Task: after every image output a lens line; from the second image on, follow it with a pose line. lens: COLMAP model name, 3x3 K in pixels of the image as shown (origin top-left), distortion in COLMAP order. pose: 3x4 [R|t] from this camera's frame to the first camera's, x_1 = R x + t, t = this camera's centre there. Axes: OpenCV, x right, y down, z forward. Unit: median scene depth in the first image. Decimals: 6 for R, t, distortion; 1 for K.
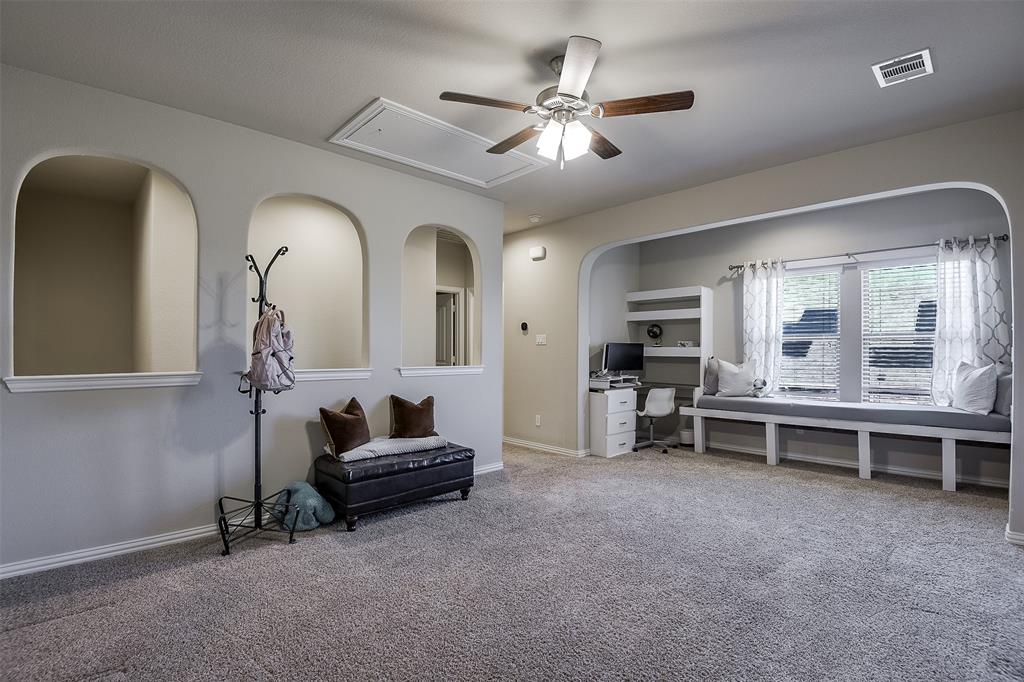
lens RADIAL K [[476.6, 0, 509.2], [0, 476.6, 340.7], [0, 0, 1]] dist [-0.000994, -0.032314]
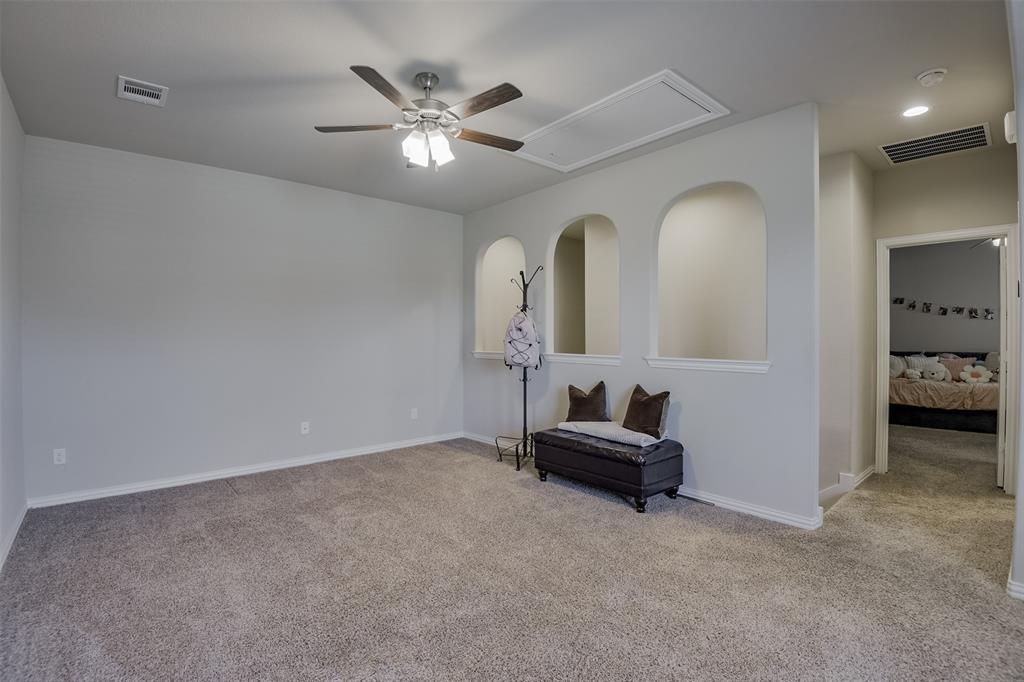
lens RADIAL K [[476.6, 0, 509.2], [0, 476.6, 340.7], [0, 0, 1]] dist [-0.000994, -0.032314]
pose [[-0.049749, 0.001426, -0.998761, 0.555576], [0.017349, 0.999849, 0.000564, 0.011591], [0.998611, -0.017300, -0.049766, 0.571389]]
